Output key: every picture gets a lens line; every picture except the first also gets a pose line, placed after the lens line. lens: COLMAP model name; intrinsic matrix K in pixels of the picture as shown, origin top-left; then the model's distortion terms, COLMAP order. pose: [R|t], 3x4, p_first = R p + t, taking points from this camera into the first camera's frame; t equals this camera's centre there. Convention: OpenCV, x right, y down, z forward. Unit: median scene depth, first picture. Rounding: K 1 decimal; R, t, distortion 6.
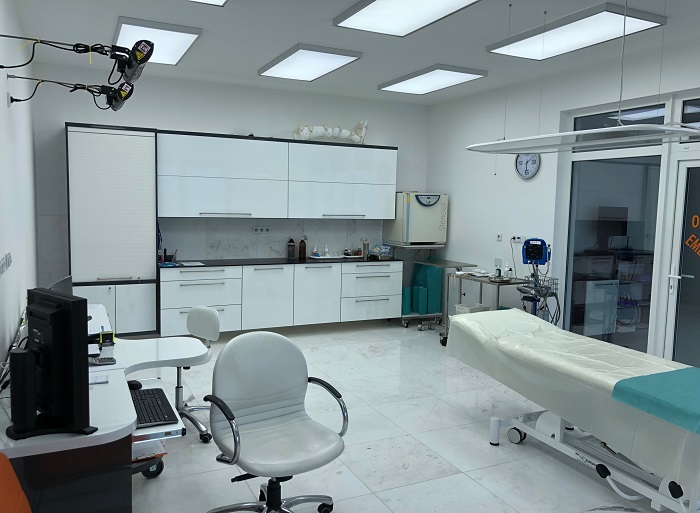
lens RADIAL K [[568.9, 0, 349.5], [0, 568.9, 247.6], [0, 0, 1]] dist [0.026708, -0.009926]
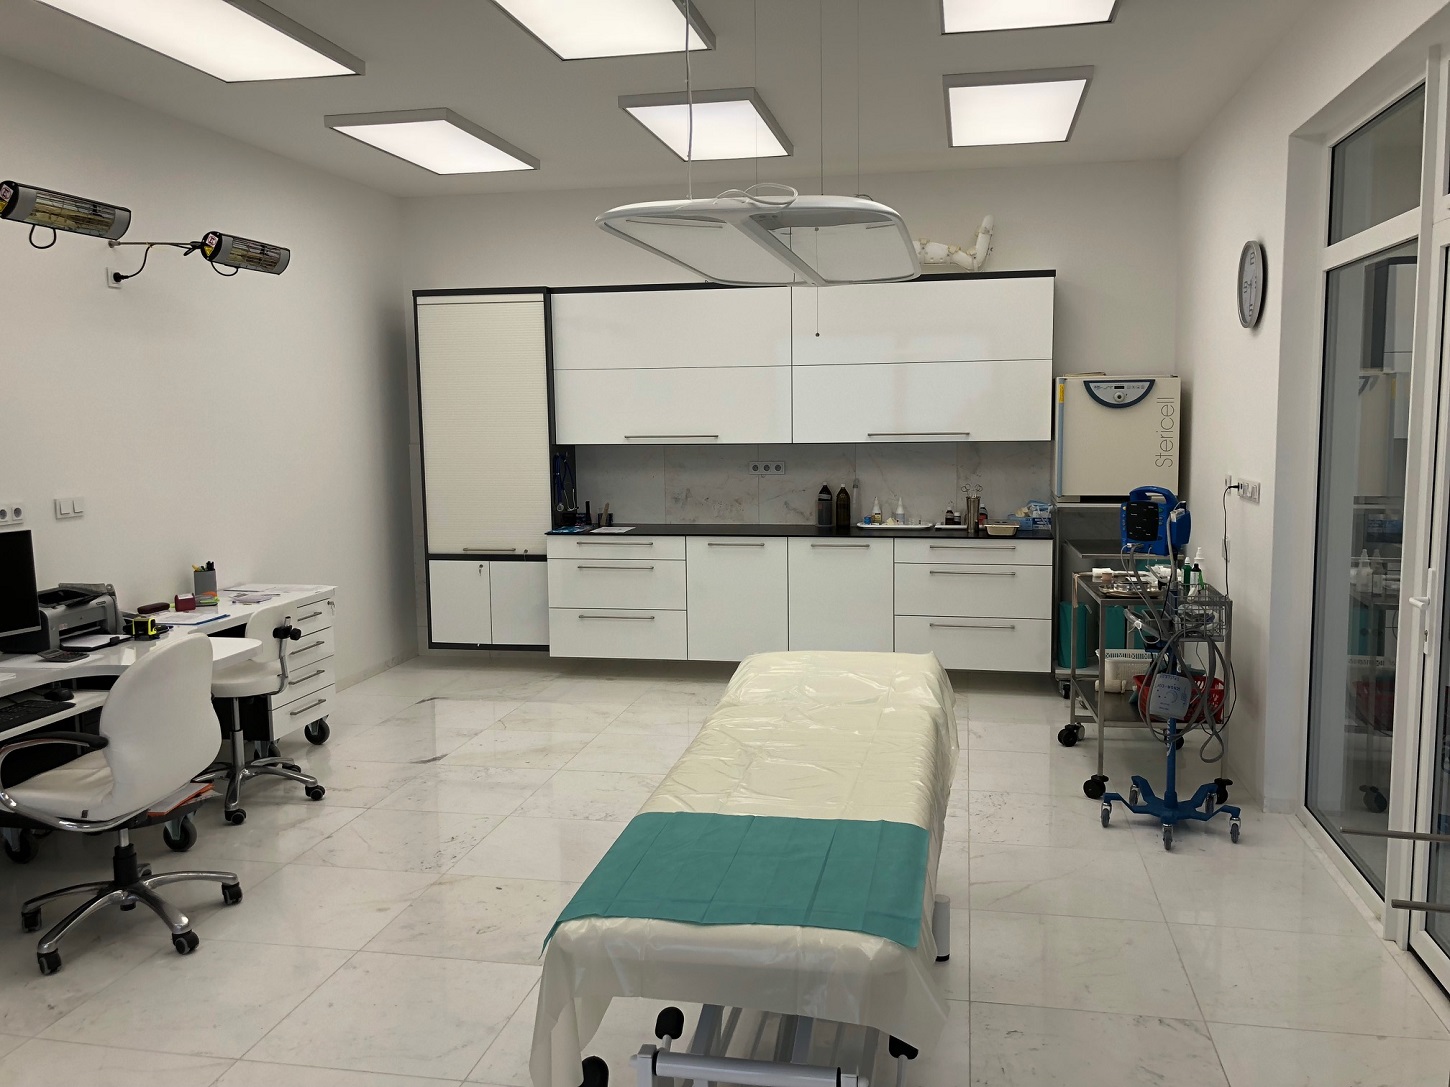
lens RADIAL K [[1205.7, 0, 725.0], [0, 1205.7, 543.5], [0, 0, 1]] dist [0.046913, -0.010532]
pose [[0.792579, 0.036453, -0.608678, 0.464989], [-0.018161, 0.999180, 0.036192, -0.001973], [0.609498, -0.017631, 0.792591, 0.141726]]
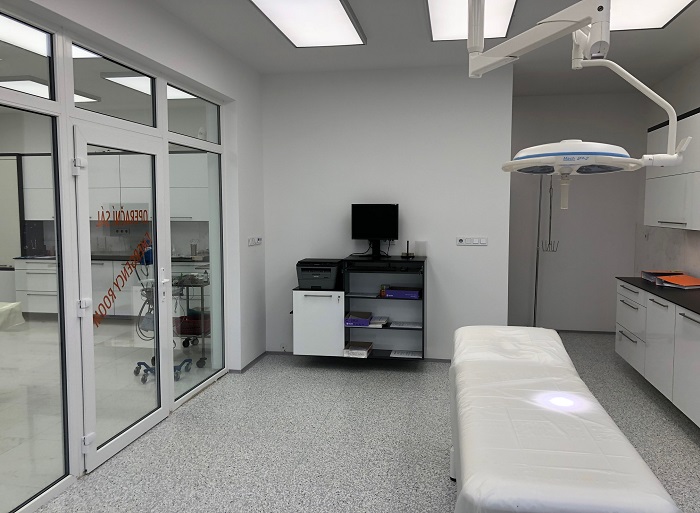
lens RADIAL K [[568.9, 0, 349.5], [0, 568.9, 247.6], [0, 0, 1]] dist [0.026708, -0.009926]
pose [[0.805373, 0.017658, -0.592505, 0.928806], [-0.027386, 0.999597, -0.007436, -0.001567], [0.592135, 0.022215, 0.805532, 0.343493]]
